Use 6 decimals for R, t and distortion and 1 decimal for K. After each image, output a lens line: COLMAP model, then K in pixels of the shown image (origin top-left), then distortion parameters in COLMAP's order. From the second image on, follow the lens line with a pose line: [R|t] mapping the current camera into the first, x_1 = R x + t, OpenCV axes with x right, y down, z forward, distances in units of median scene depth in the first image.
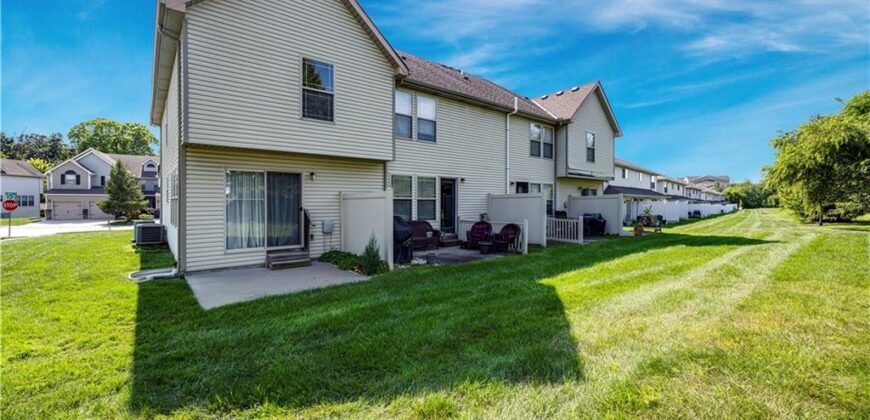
lens RADIAL K [[348.0, 0, 434.0], [0, 348.0, 200.7], [0, 0, 1]] dist [-0.000164, -0.000005]
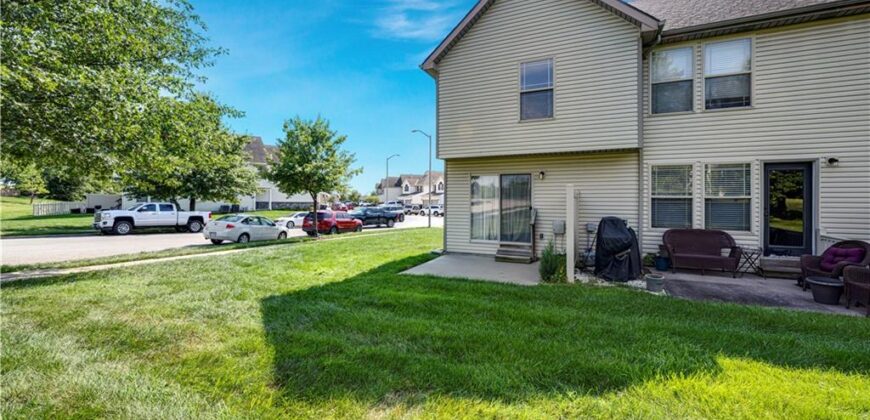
lens RADIAL K [[348.0, 0, 434.0], [0, 348.0, 200.7], [0, 0, 1]] dist [-0.000164, -0.000005]
pose [[0.419915, -0.007156, -0.907535, 0.368385], [-0.004839, 0.999937, -0.010124, 0.011029], [0.907551, 0.008643, 0.419854, 0.257923]]
